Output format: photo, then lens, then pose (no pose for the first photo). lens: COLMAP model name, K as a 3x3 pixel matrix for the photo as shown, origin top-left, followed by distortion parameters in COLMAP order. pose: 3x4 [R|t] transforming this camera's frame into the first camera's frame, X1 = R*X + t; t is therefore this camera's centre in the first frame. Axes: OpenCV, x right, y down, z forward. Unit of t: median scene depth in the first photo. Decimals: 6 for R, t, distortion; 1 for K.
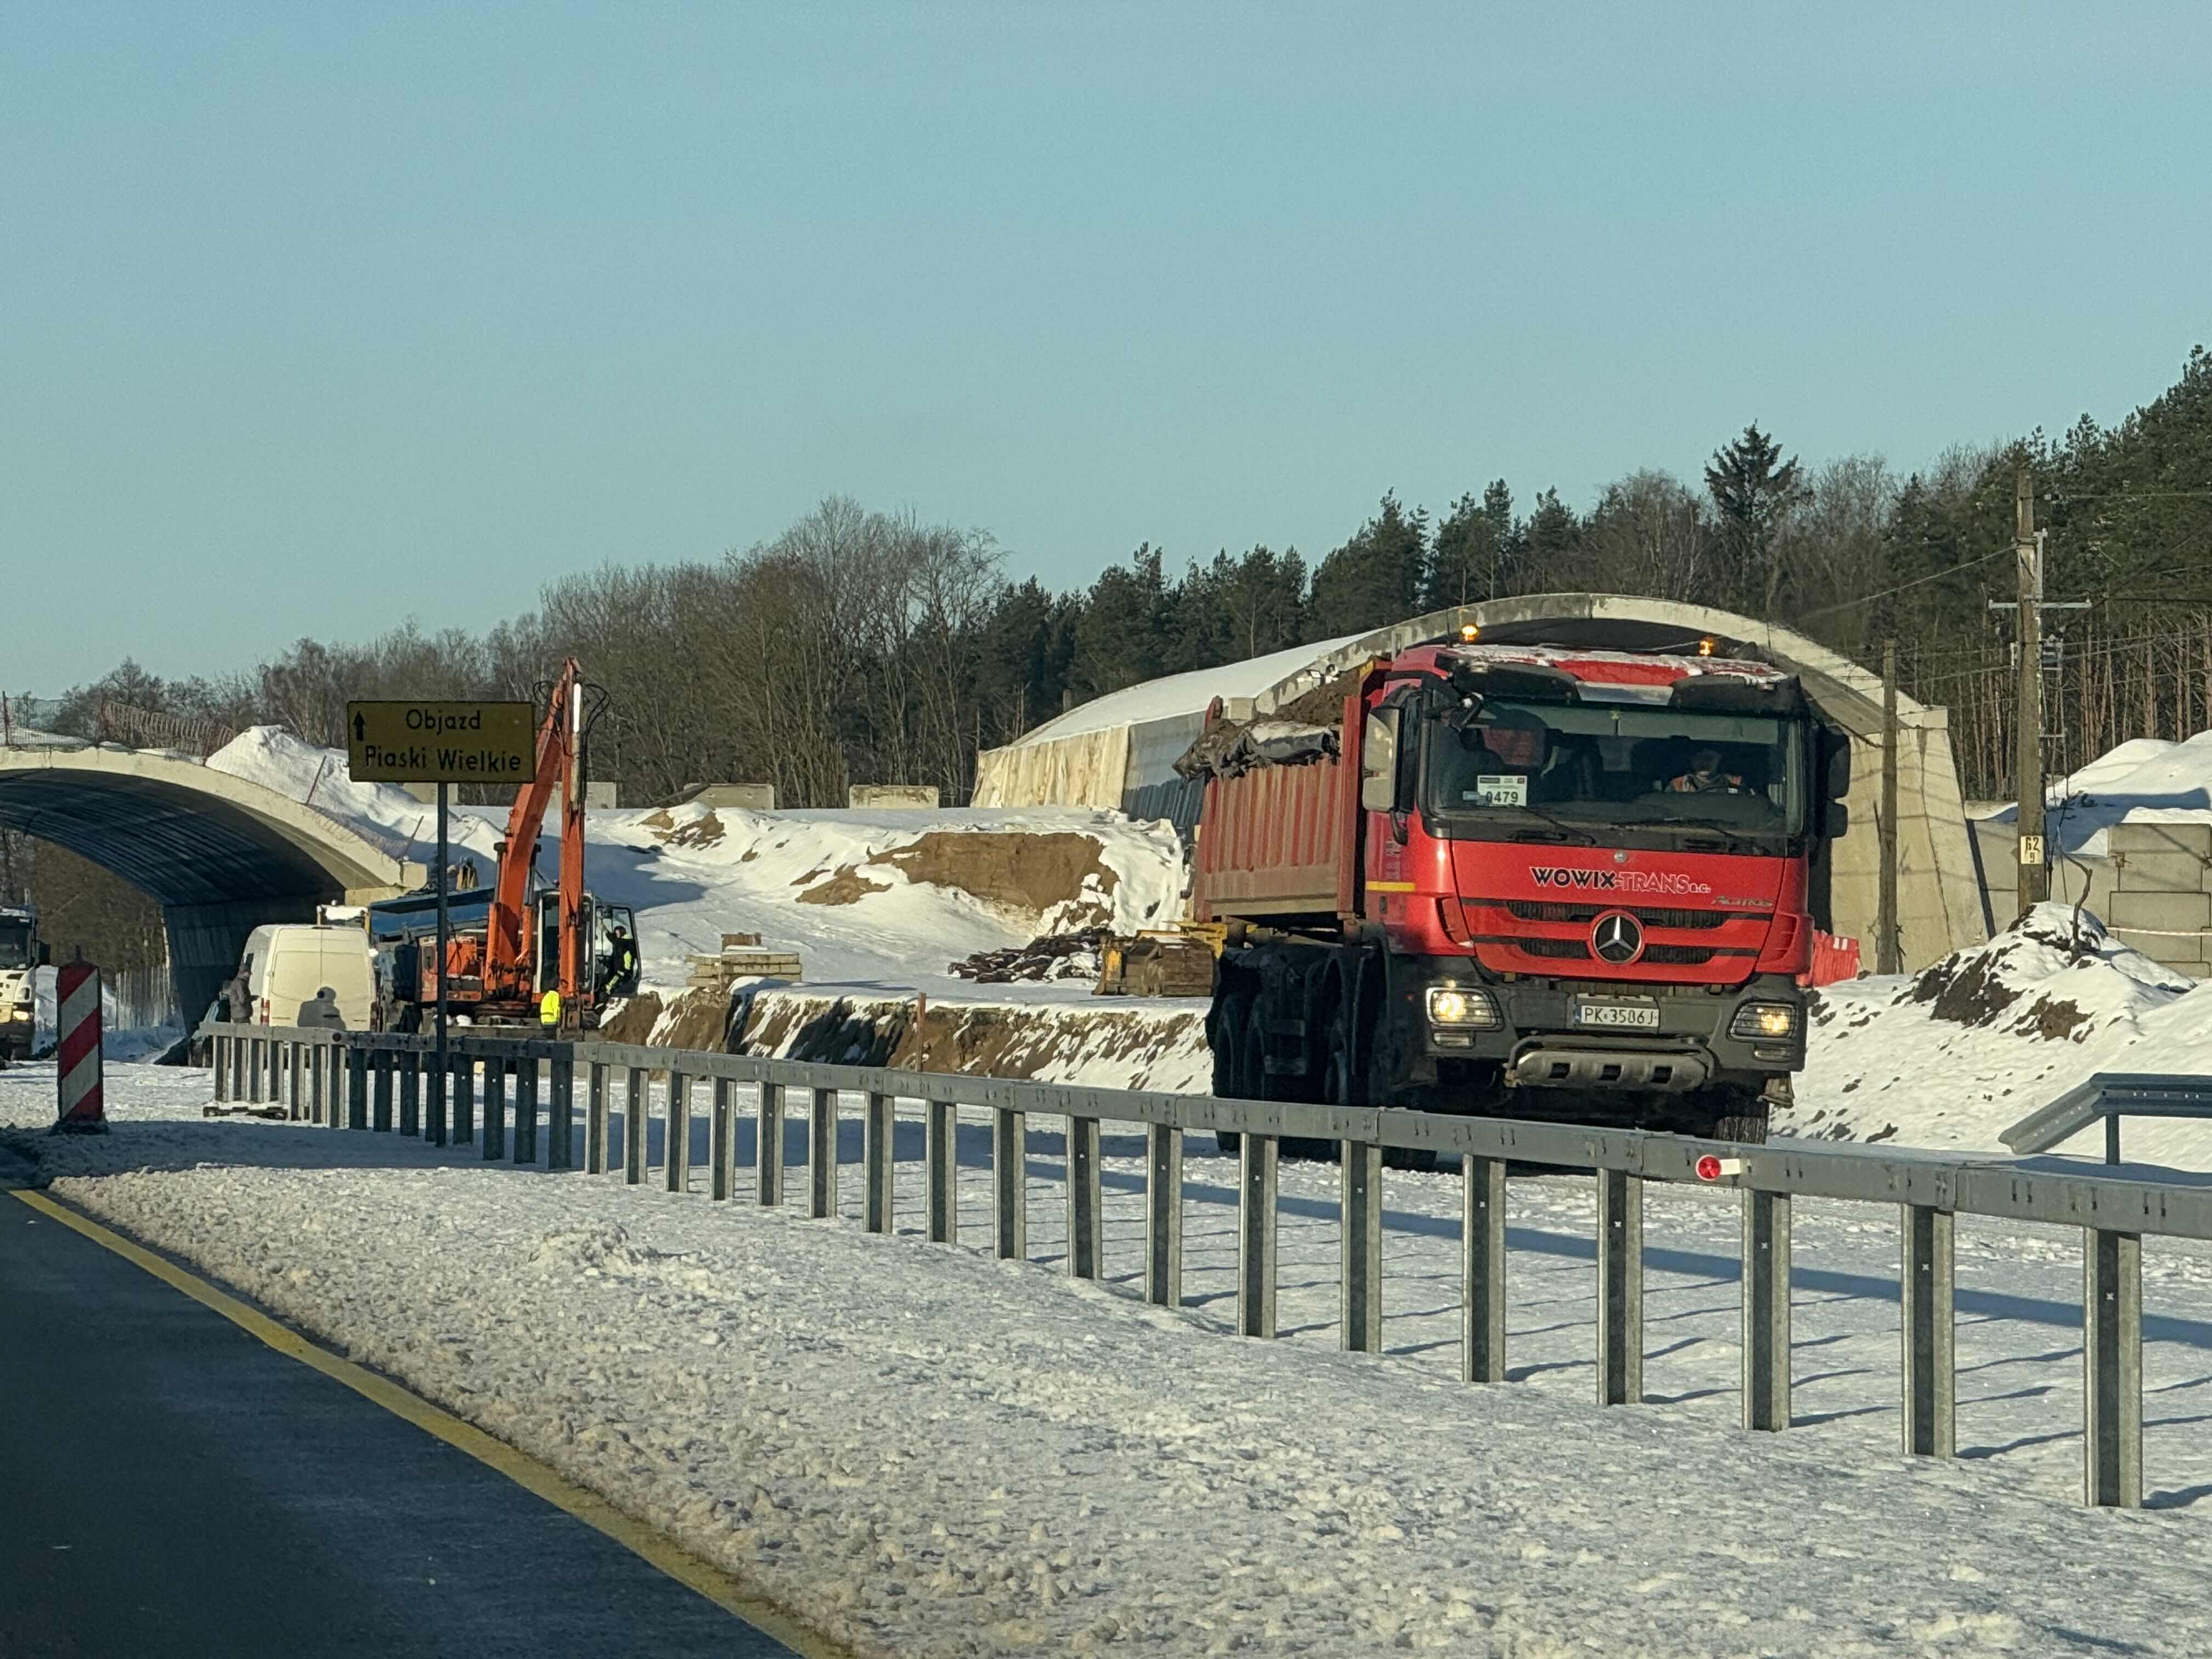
lens RADIAL K [[11791.4, 0, 1106.0], [0, 11791.4, 821.7], [0, 0, 1]] dist [0.804819, 0.000000]
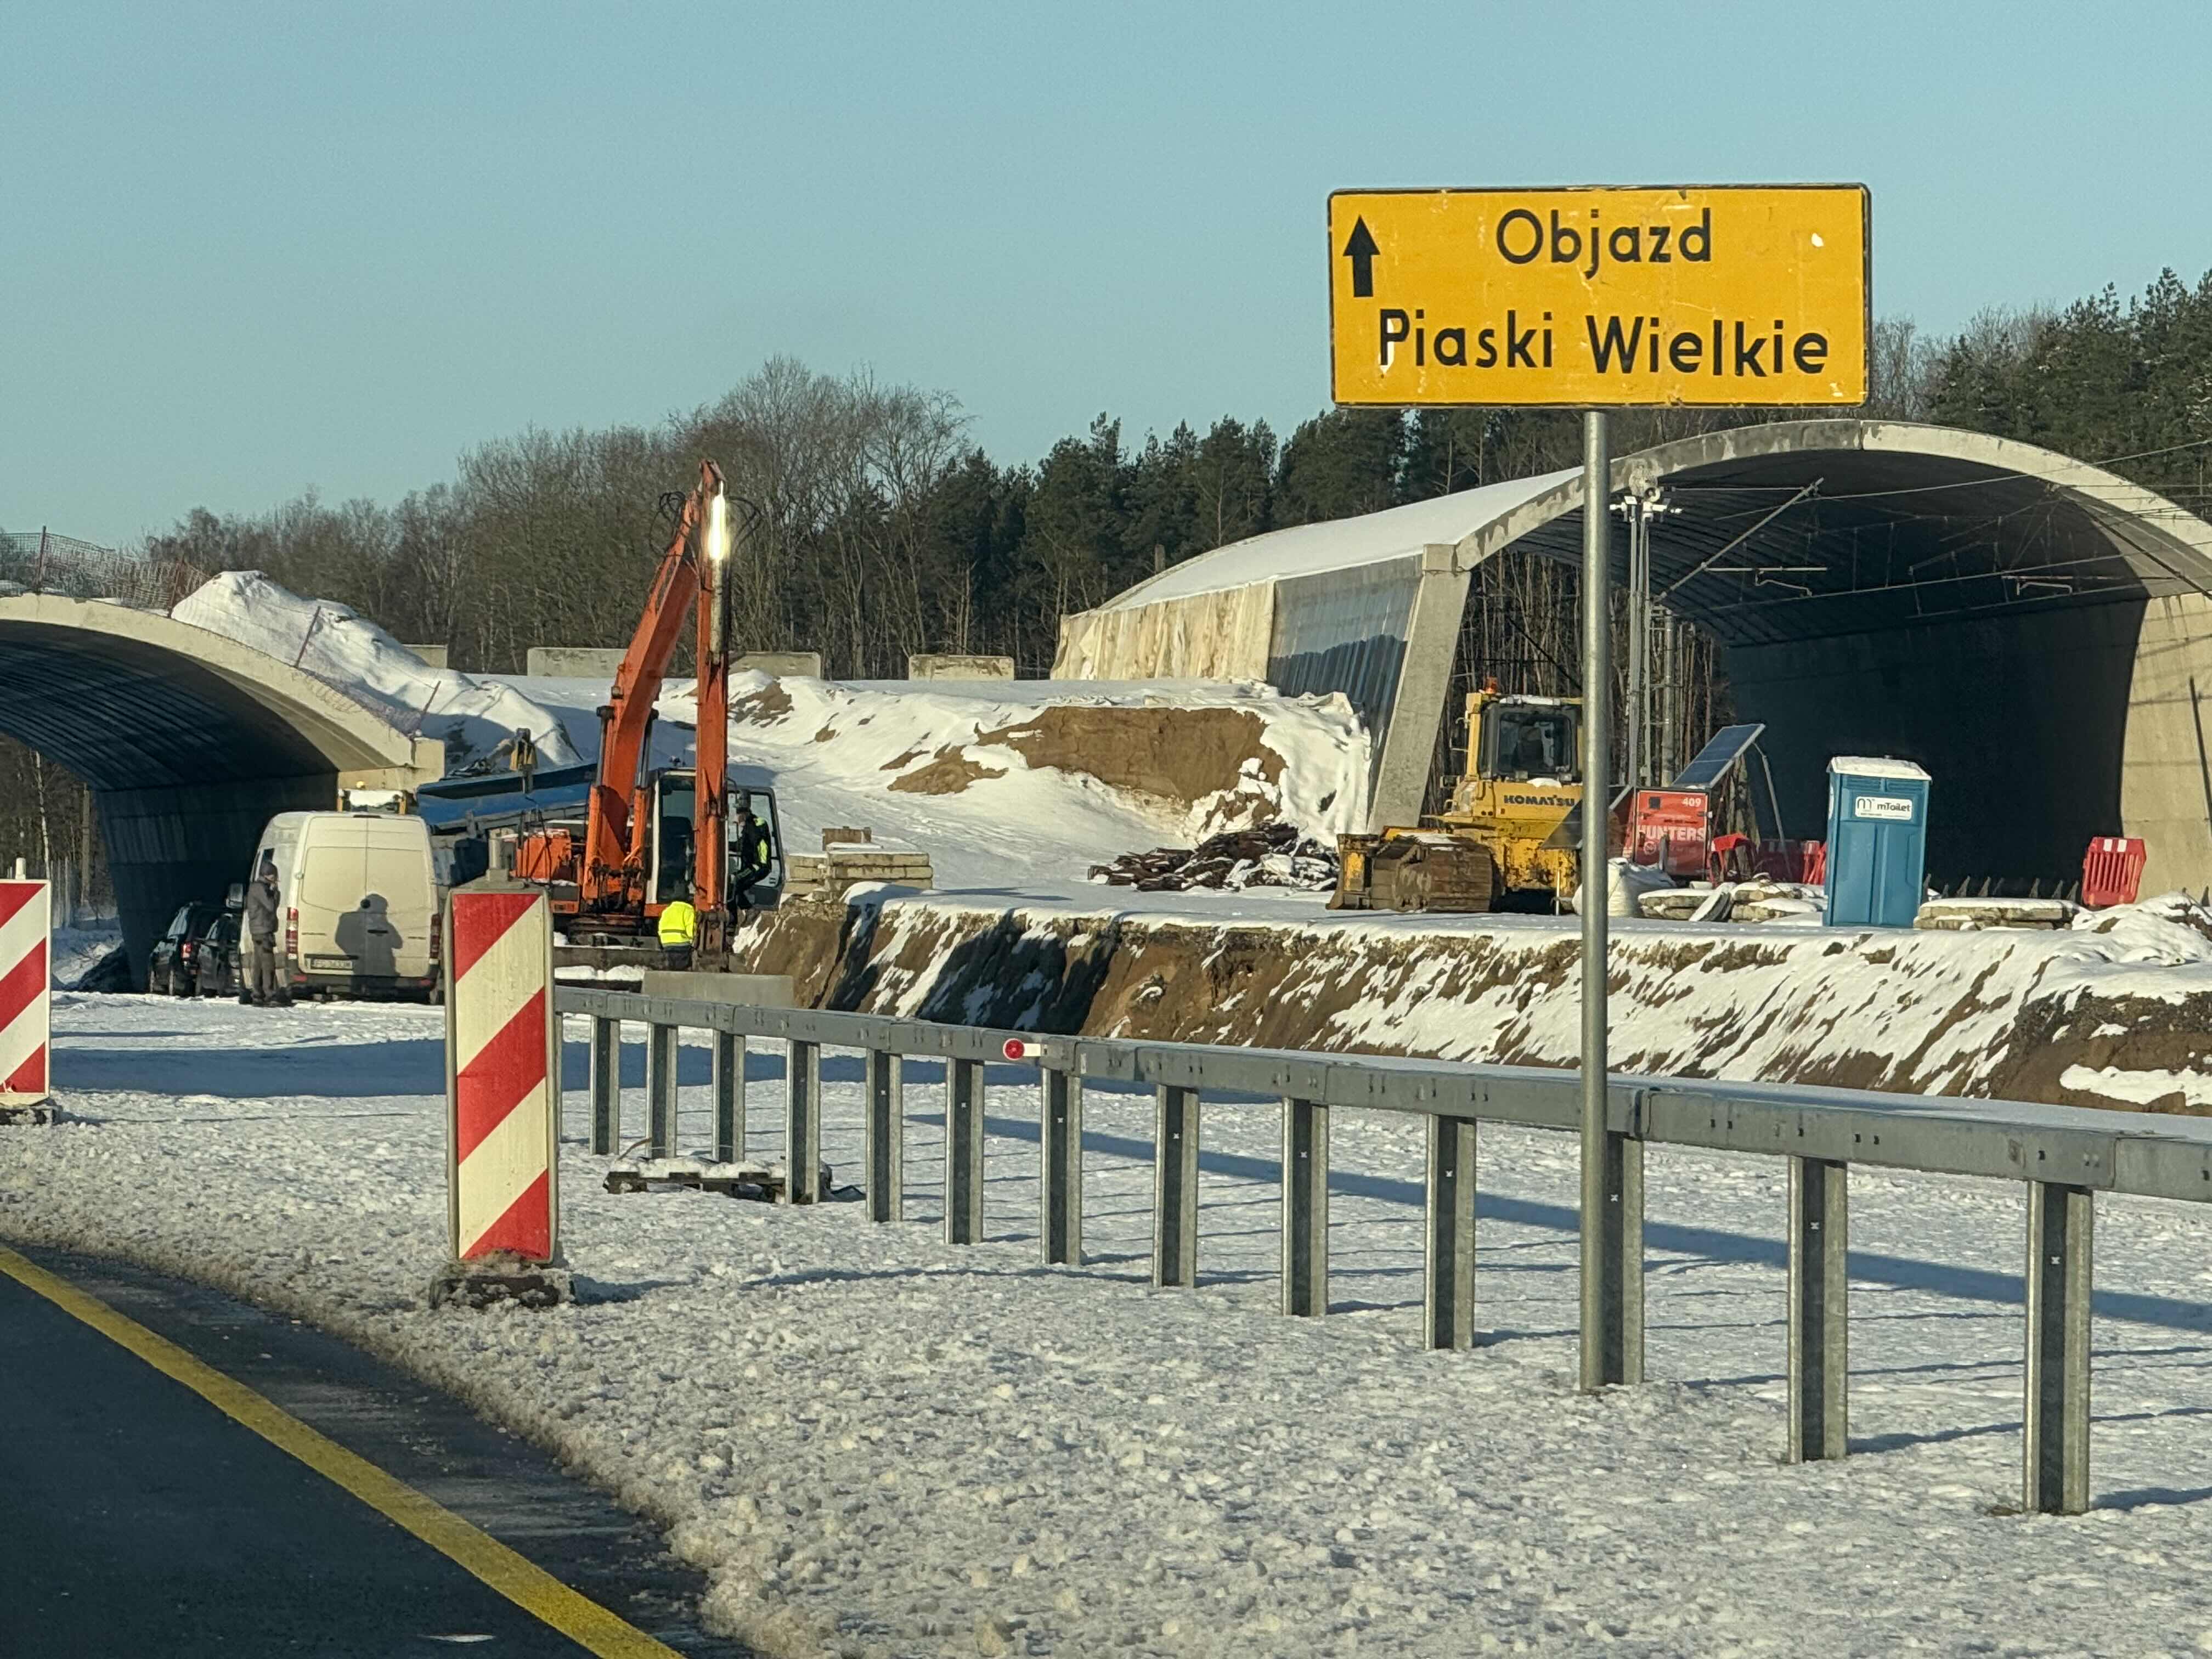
lens RADIAL K [[11791.4, 0, 1201.0], [0, 11791.4, 865.3], [0, 0, 1]] dist [0.804819, 0.000000]
pose [[0.999767, 0.006210, 0.020666, -0.021558], [-0.006463, 0.999905, 0.012215, 0.001862], [-0.020588, -0.012346, 0.999712, 0.178680]]
